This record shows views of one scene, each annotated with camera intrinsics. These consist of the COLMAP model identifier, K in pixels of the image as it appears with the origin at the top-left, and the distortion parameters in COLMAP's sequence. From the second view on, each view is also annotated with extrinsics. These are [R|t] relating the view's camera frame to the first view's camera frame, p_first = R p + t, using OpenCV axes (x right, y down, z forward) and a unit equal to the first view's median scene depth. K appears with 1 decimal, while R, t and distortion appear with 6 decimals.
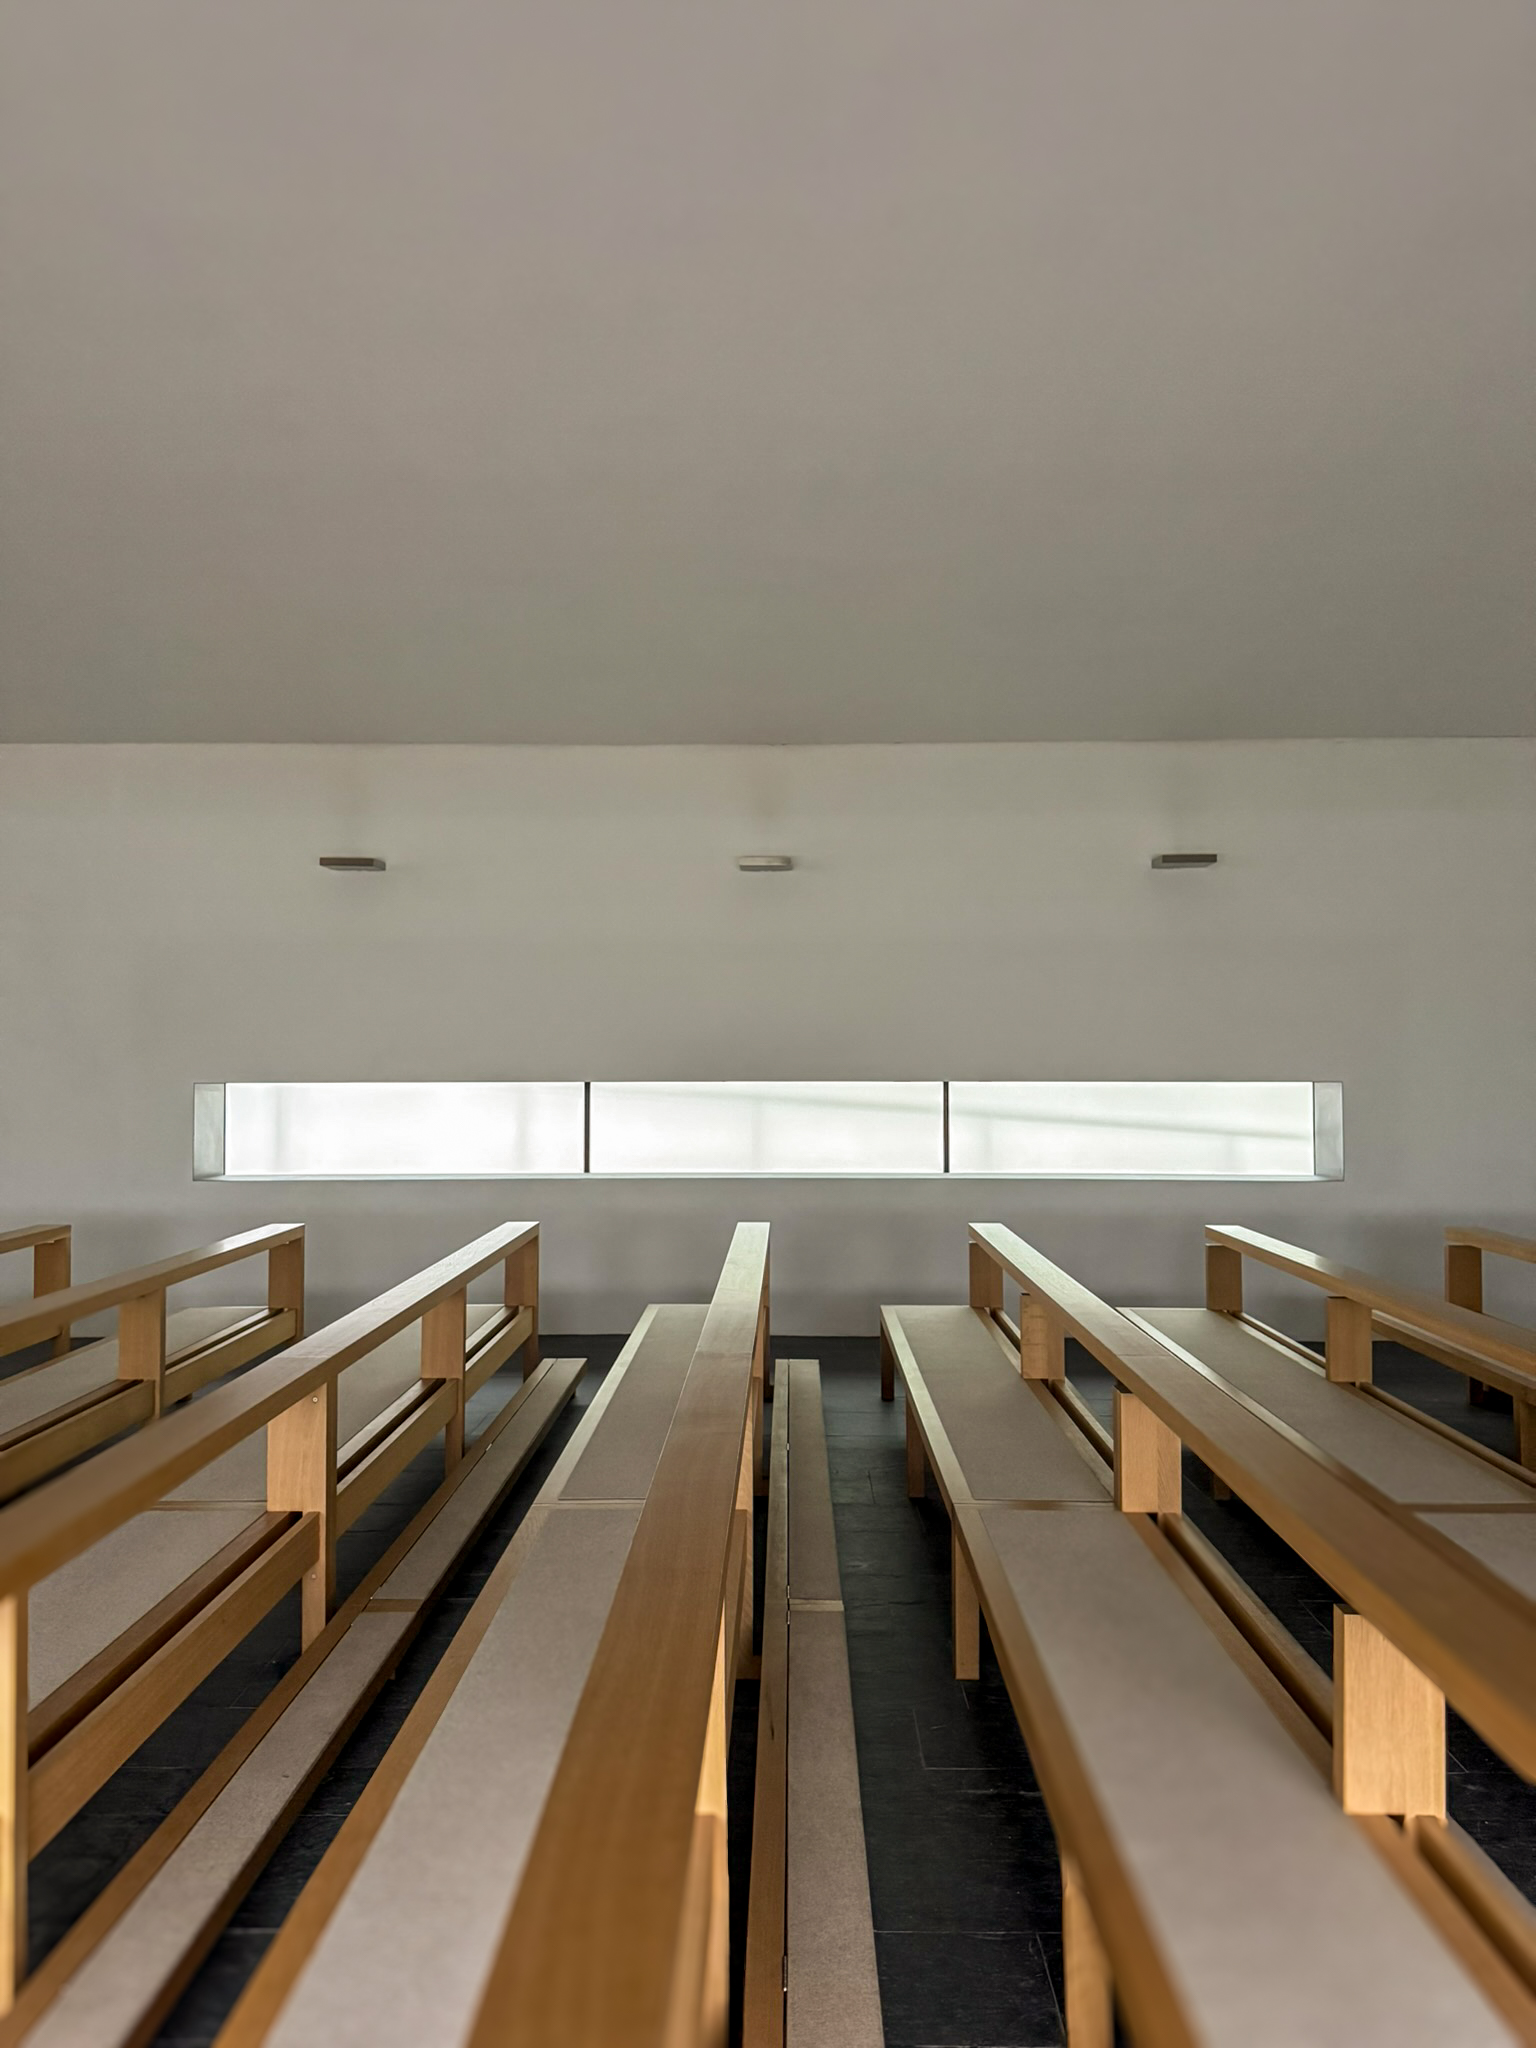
lens RADIAL K [[1417.1, 0, 768.0], [0, 1417.1, 1024.0], [0, 0, 1]] dist [0.167616, -0.270249]
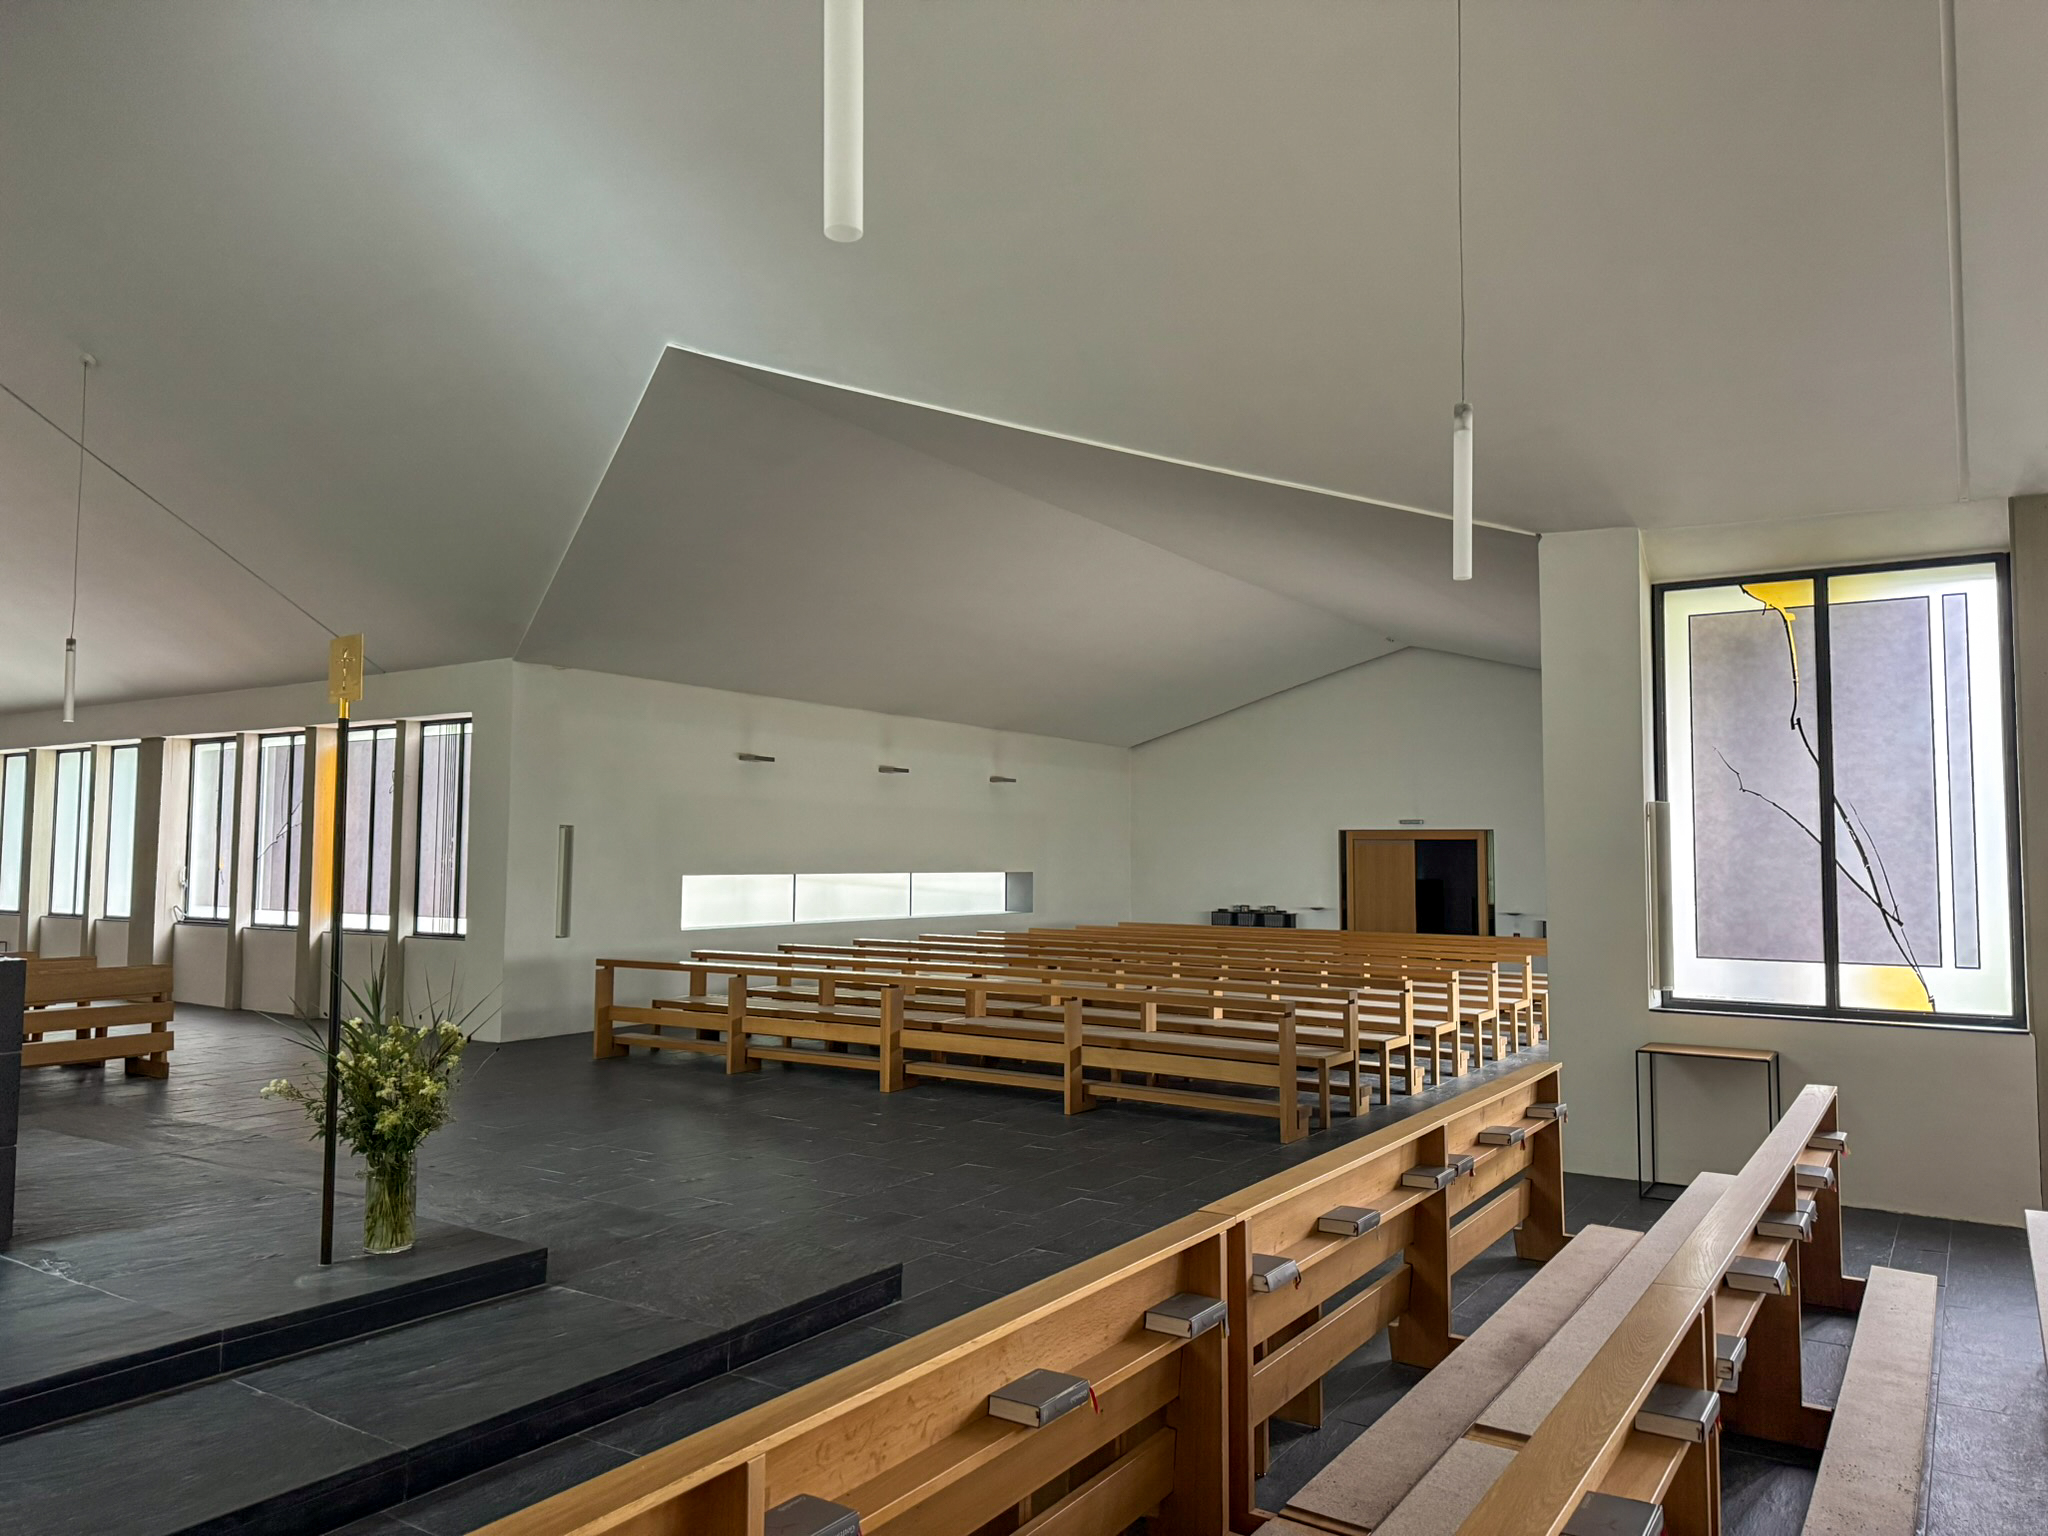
lens RADIAL K [[1417.1, 0, 1024.0], [0, 1417.1, 768.0], [0, 0, 1]] dist [0.167616, -0.270249]
pose [[0.544195, 0.054897, 0.837161, -1.639602], [-0.032745, 0.998486, -0.044190, -0.029156], [-0.838320, -0.003365, 0.545169, -0.308201]]
